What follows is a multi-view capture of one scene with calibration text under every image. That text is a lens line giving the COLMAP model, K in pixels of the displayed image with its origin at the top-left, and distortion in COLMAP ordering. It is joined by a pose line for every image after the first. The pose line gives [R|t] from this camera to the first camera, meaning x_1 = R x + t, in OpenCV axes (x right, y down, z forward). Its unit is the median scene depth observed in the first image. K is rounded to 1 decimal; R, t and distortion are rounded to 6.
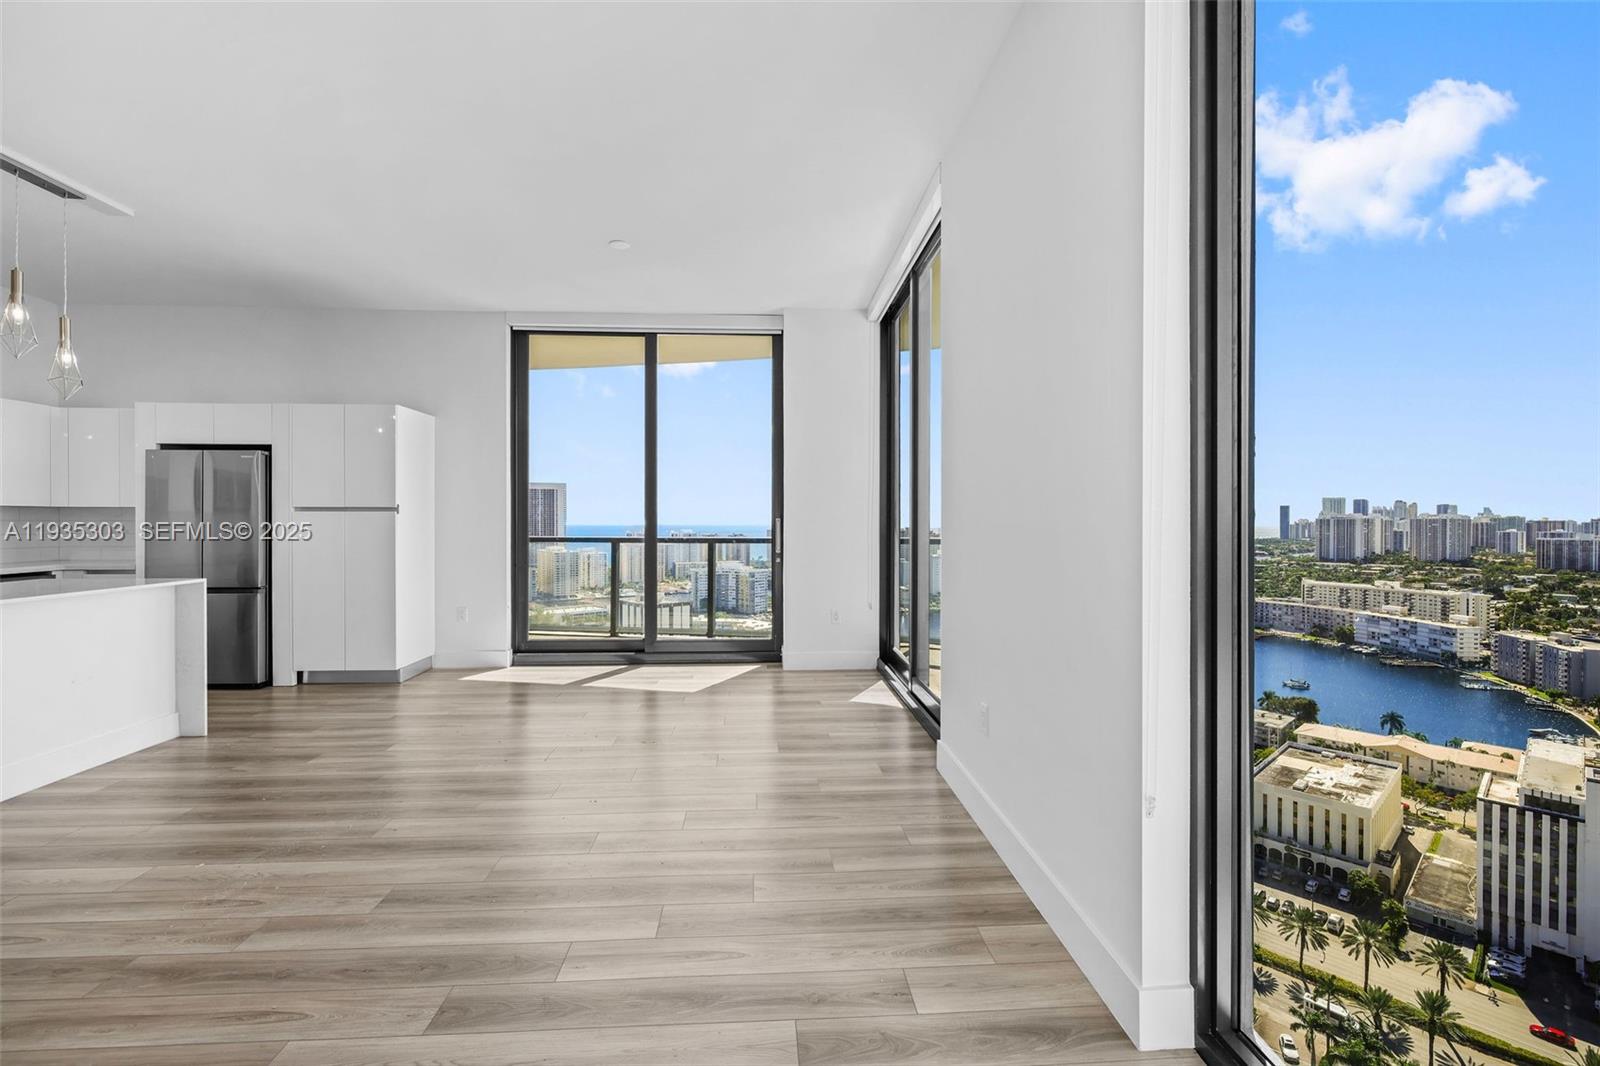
lens RADIAL K [[693.9, 0, 798.3], [0, 693.9, 524.1], [0, 0, 1]] dist [0.000149, -0.000051]
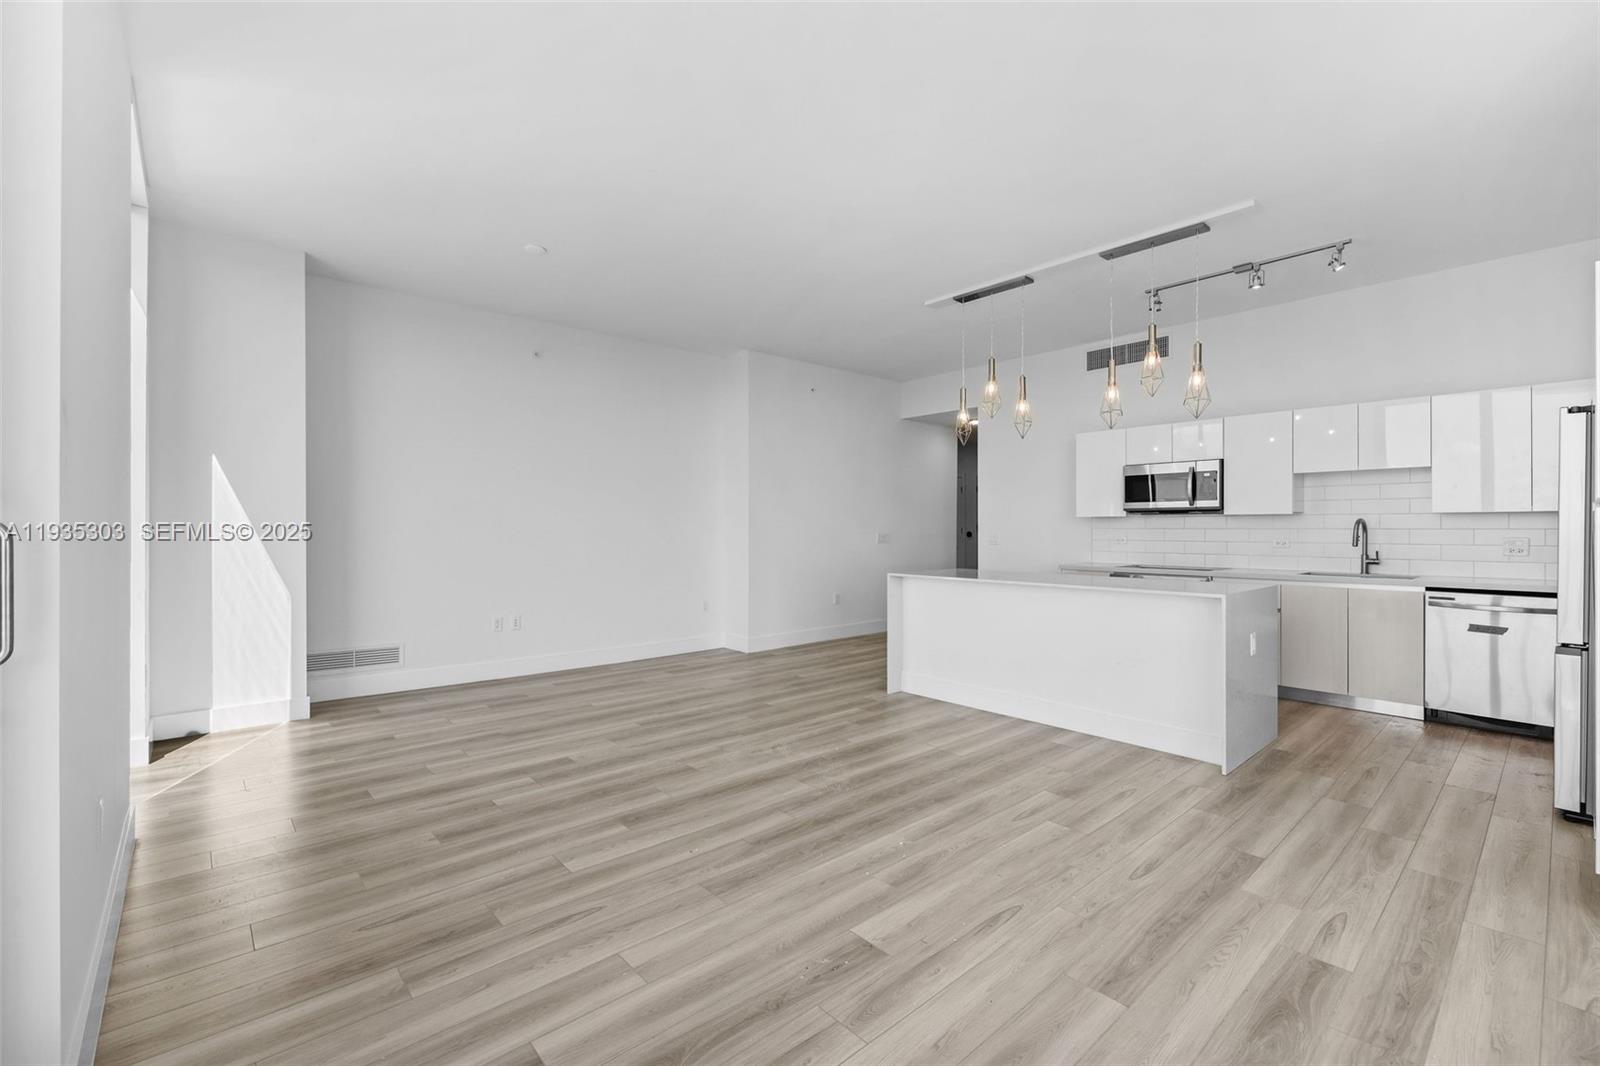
lens RADIAL K [[693.9, 0, 798.3], [0, 693.9, 524.1], [0, 0, 1]] dist [0.000149, -0.000051]
pose [[-0.785749, -0.003046, -0.618538, 0.101999], [-0.001937, 0.999995, -0.002465, -0.005848], [0.618542, -0.000739, -0.785751, 1.272101]]
